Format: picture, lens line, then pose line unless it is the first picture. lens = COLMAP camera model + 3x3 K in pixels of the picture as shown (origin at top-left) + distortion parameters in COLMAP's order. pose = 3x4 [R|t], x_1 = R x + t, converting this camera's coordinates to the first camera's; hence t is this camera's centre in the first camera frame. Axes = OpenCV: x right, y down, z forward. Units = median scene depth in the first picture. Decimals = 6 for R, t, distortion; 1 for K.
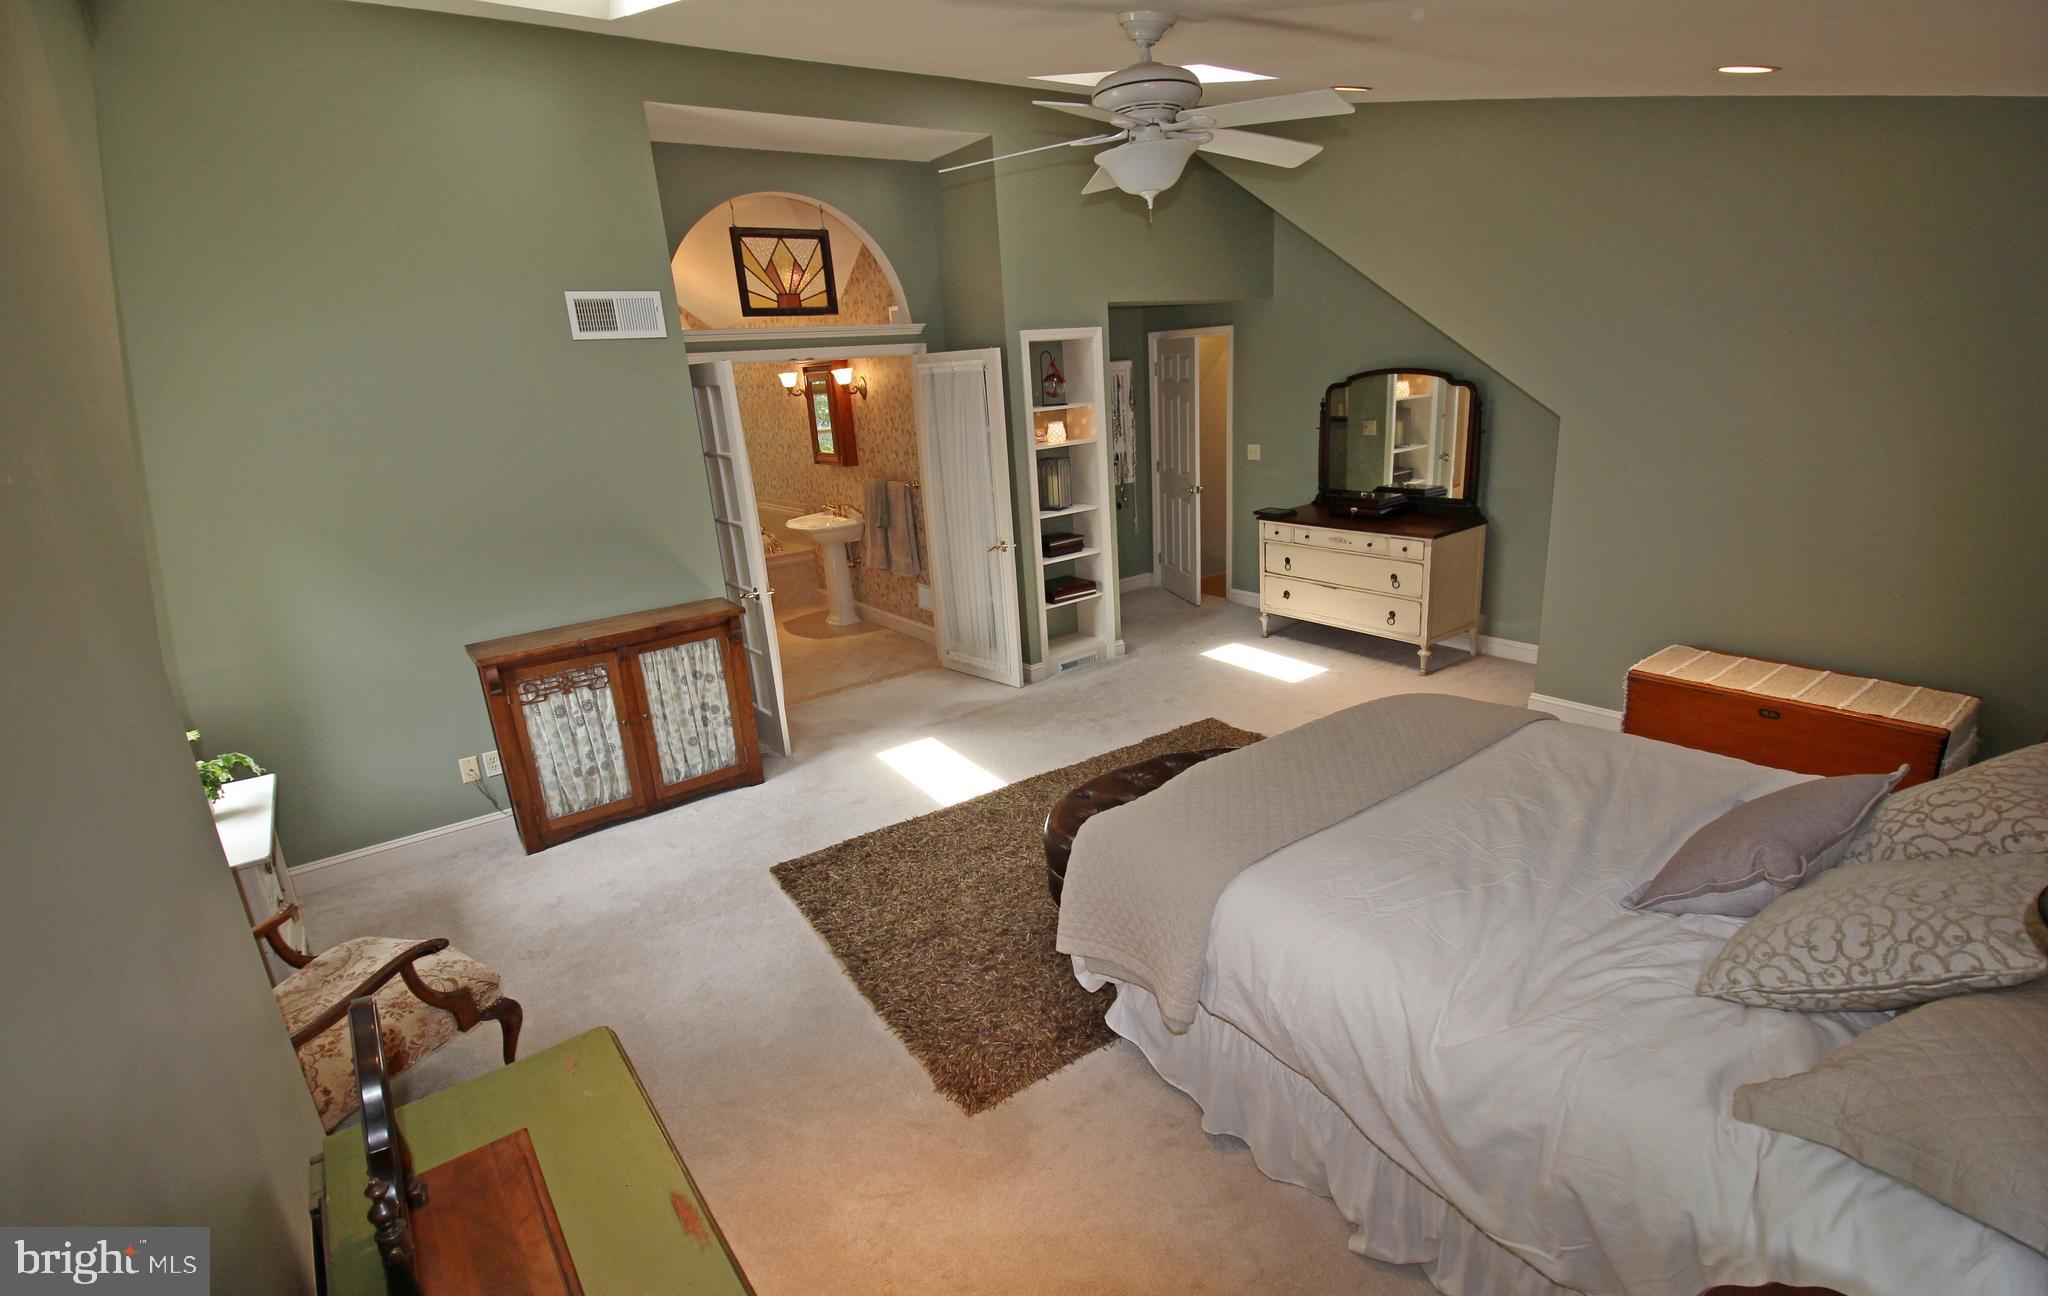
lens RADIAL K [[969.5, 0, 1024.0], [0, 969.5, 648.0], [0, 0, 1]] dist [0.022663, 0.000068]
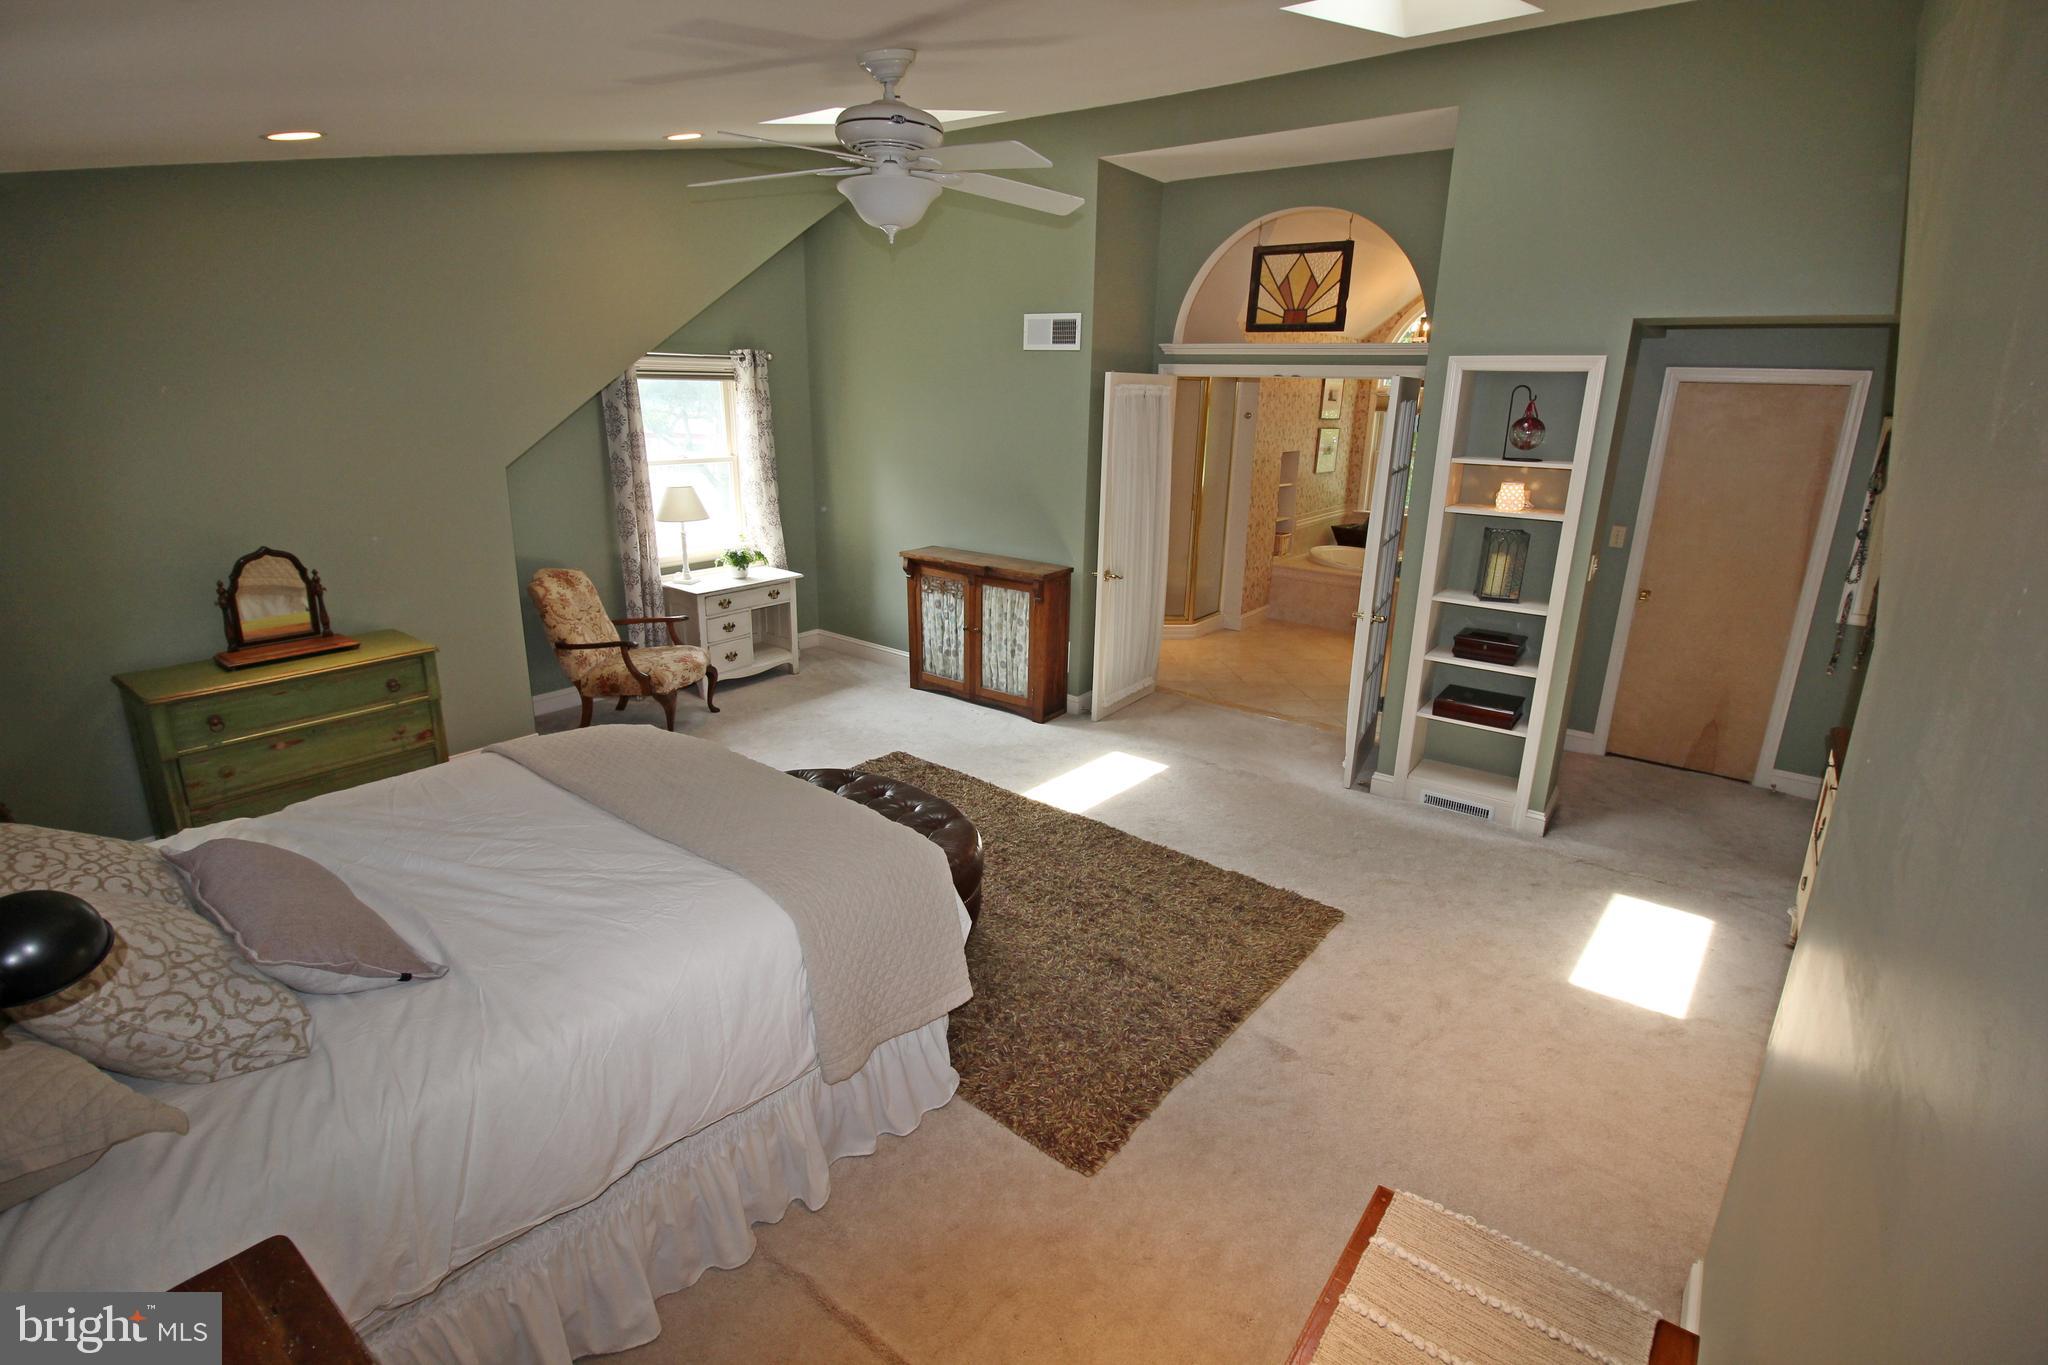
lens RADIAL K [[969.2, 0, 1027.9], [0, 969.2, 656.4], [0, 0, 1]] dist [-0.001240, -0.000090]
pose [[0.266663, 0.323861, -0.907747, 0.748565], [-0.305940, 0.921584, 0.238923, -0.207956], [0.913943, 0.214005, 0.344835, 0.531368]]
